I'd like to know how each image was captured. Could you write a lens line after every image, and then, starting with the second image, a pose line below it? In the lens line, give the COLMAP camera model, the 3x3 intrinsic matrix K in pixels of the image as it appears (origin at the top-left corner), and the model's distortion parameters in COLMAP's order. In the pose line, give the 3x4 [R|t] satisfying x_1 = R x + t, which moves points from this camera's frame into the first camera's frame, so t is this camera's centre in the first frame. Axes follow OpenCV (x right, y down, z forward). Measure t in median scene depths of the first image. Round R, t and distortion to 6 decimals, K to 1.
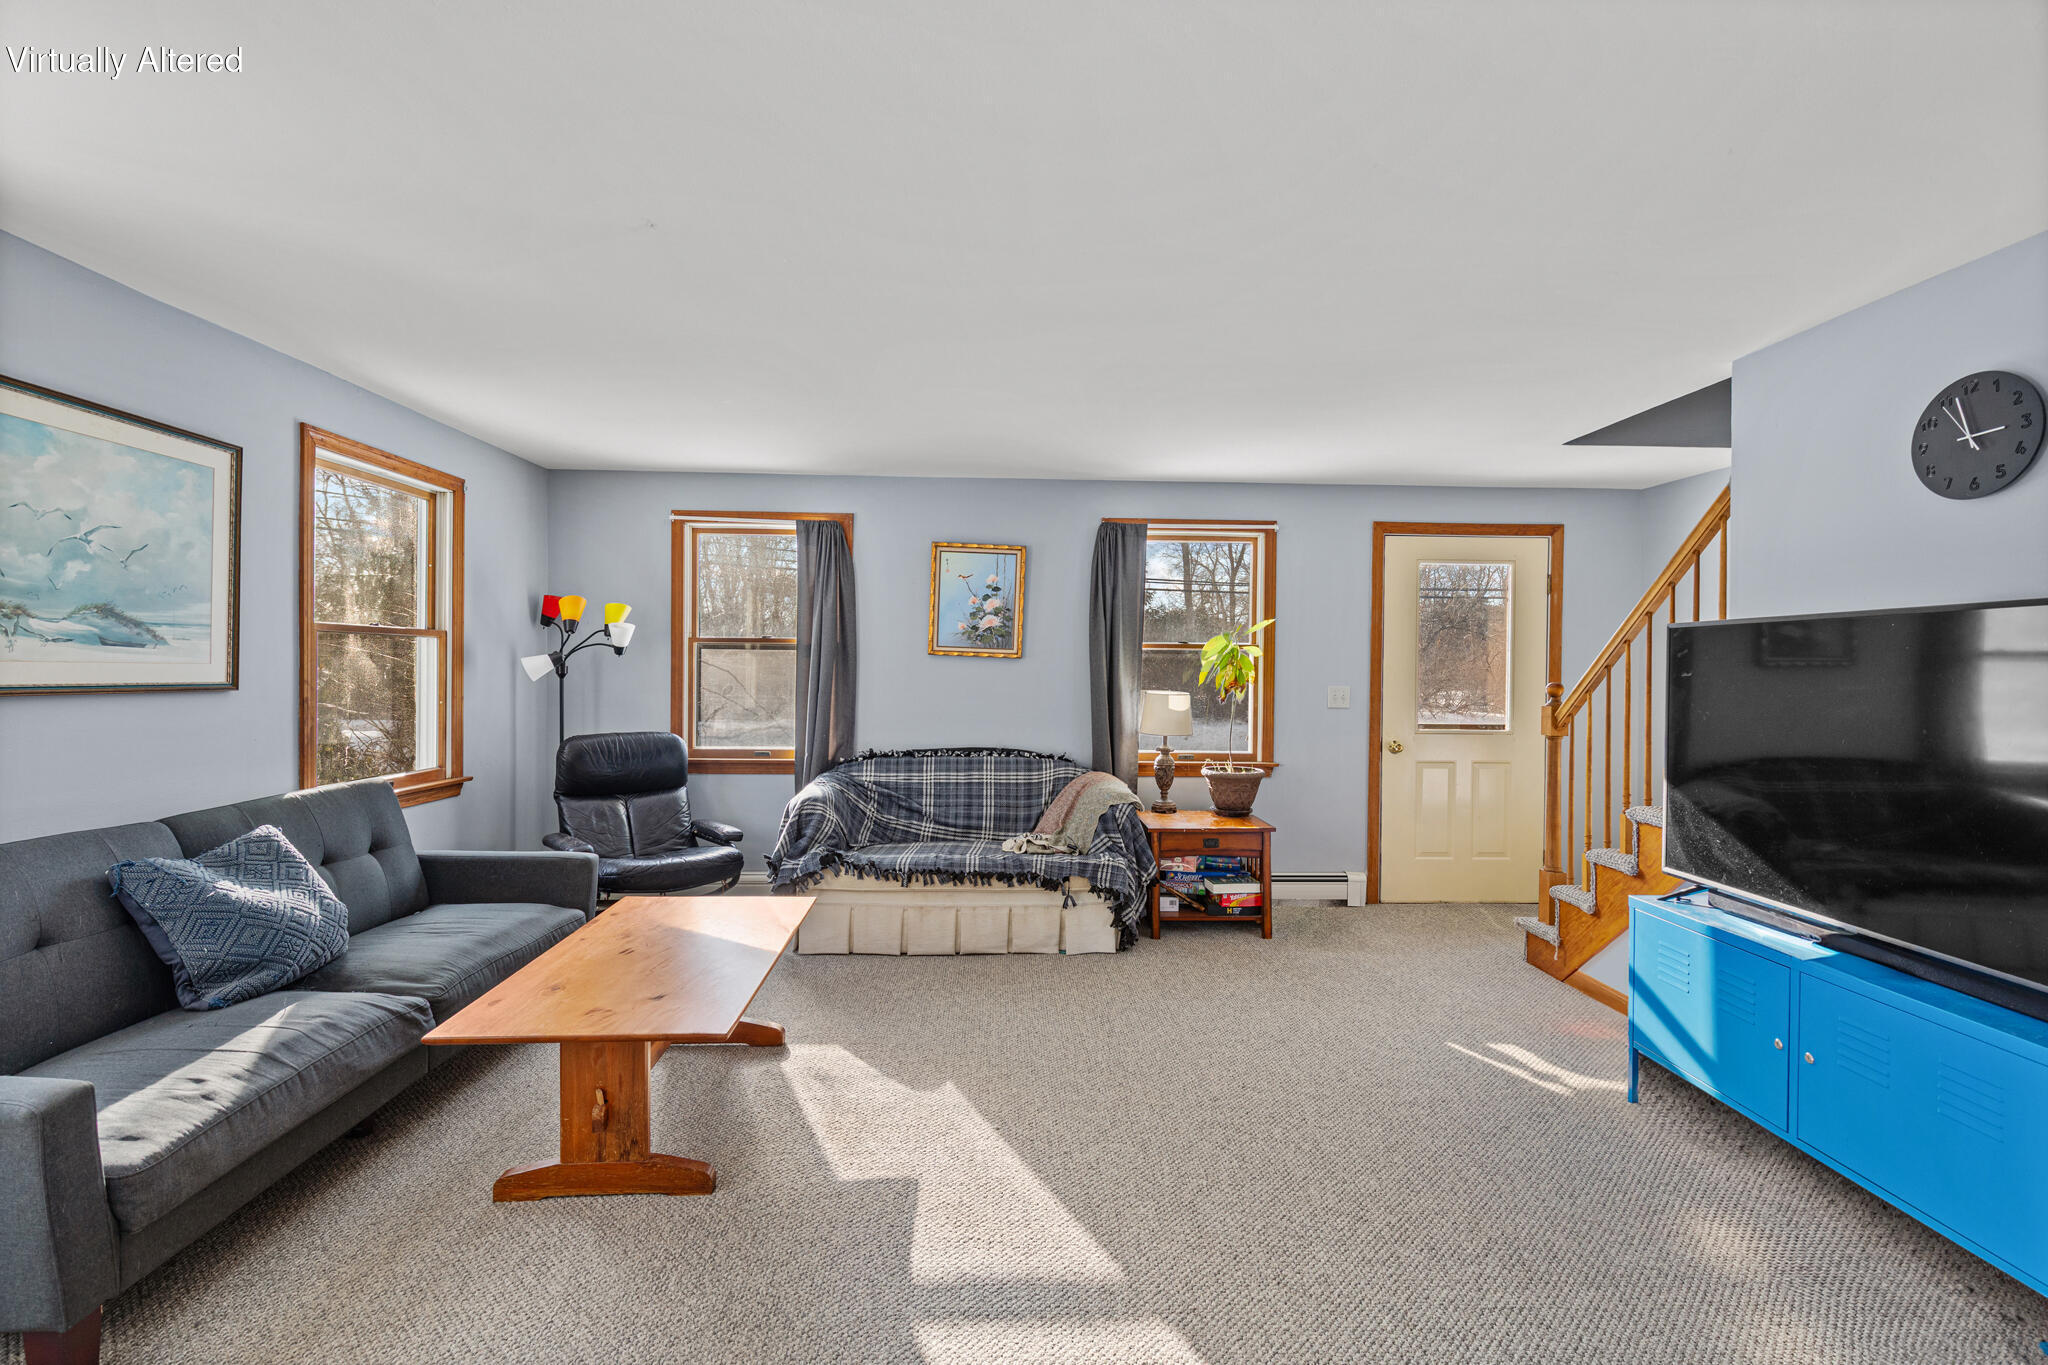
lens RADIAL K [[940.8, 0, 1024.0], [0, 940.8, 682.5], [0, 0, 1]] dist [0.016586, -0.000672]
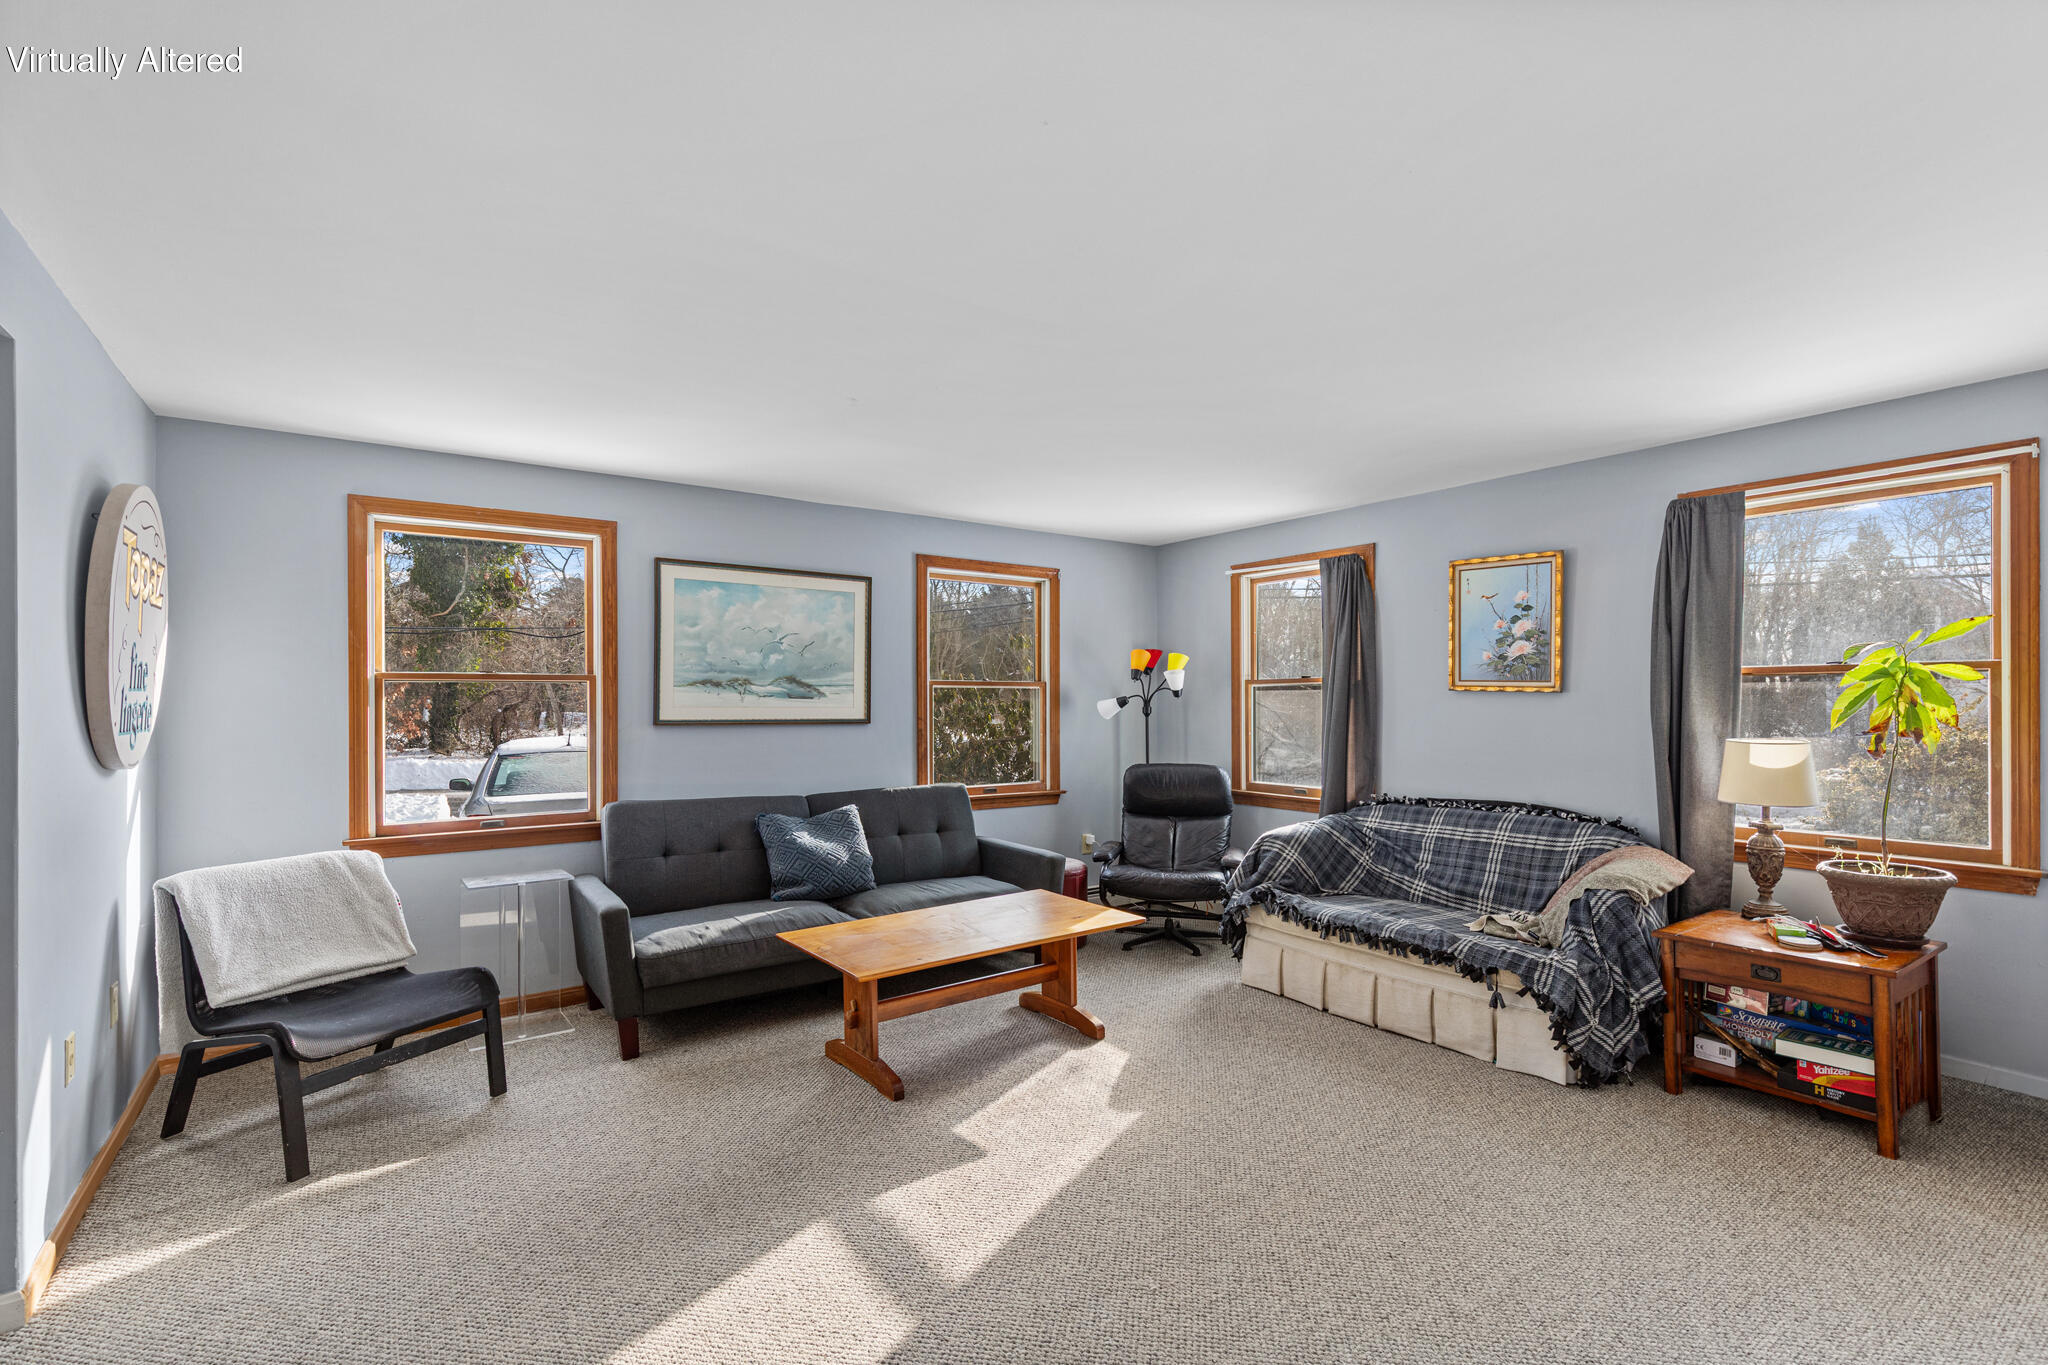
lens RADIAL K [[931.3, 0, 1025.2], [0, 931.3, 708.2], [0, 0, 1]] dist [0.011223, -0.000431]
pose [[0.554169, -0.006449, -0.832379, 0.423998], [-0.006220, 0.999910, -0.011888, -0.000516], [0.832381, 0.011765, 0.554079, 0.202838]]
